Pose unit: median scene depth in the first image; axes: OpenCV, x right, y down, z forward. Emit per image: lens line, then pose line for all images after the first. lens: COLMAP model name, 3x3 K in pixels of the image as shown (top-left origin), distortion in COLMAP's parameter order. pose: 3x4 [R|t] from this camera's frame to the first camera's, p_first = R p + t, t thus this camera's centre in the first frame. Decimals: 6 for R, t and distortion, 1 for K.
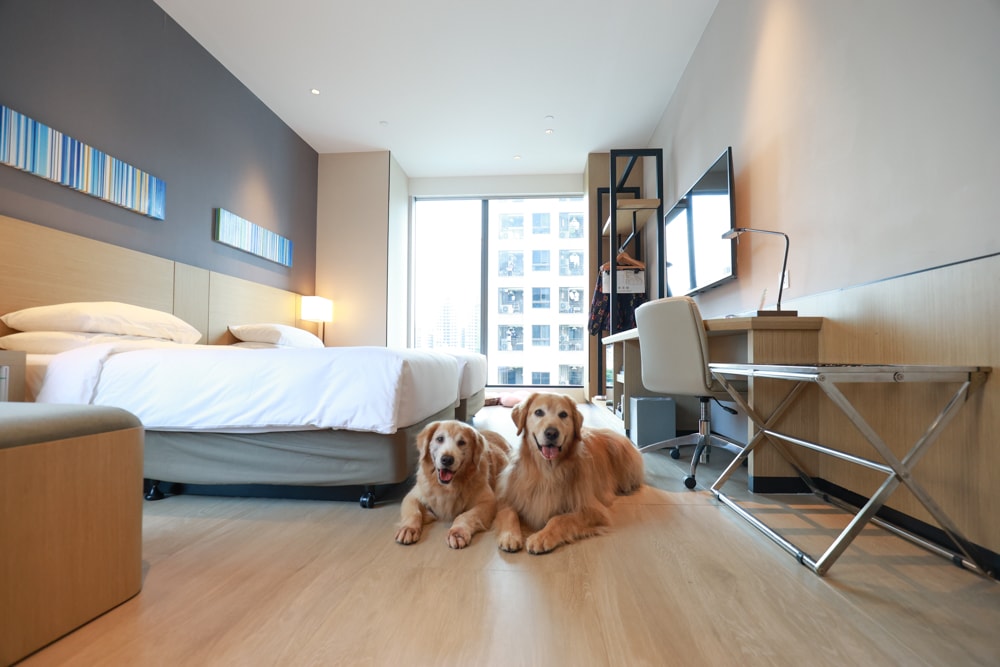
lens RADIAL K [[452.6, 0, 502.3], [0, 452.6, 339.5], [0, 0, 1]] dist [-0.024534, 0.005613]
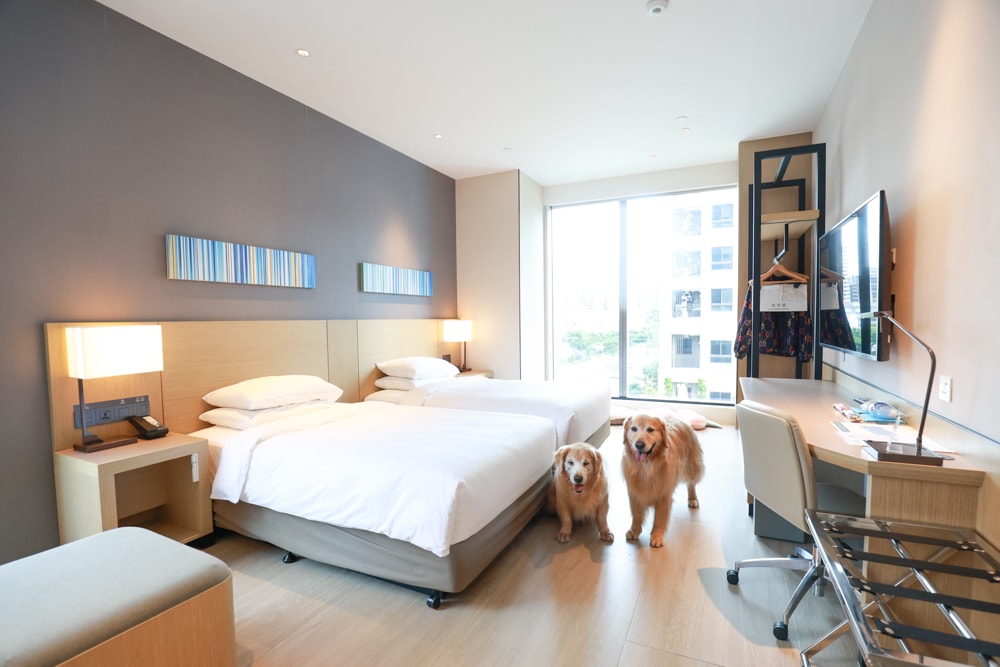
lens RADIAL K [[452.6, 0, 514.2], [0, 452.6, 338.8], [0, 0, 1]] dist [-0.024534, 0.005613]
pose [[0.936595, 0.001845, -0.350409, 0.114482], [0.028241, 0.996336, 0.080732, -0.155825], [0.349274, -0.085509, 0.933111, 0.038296]]
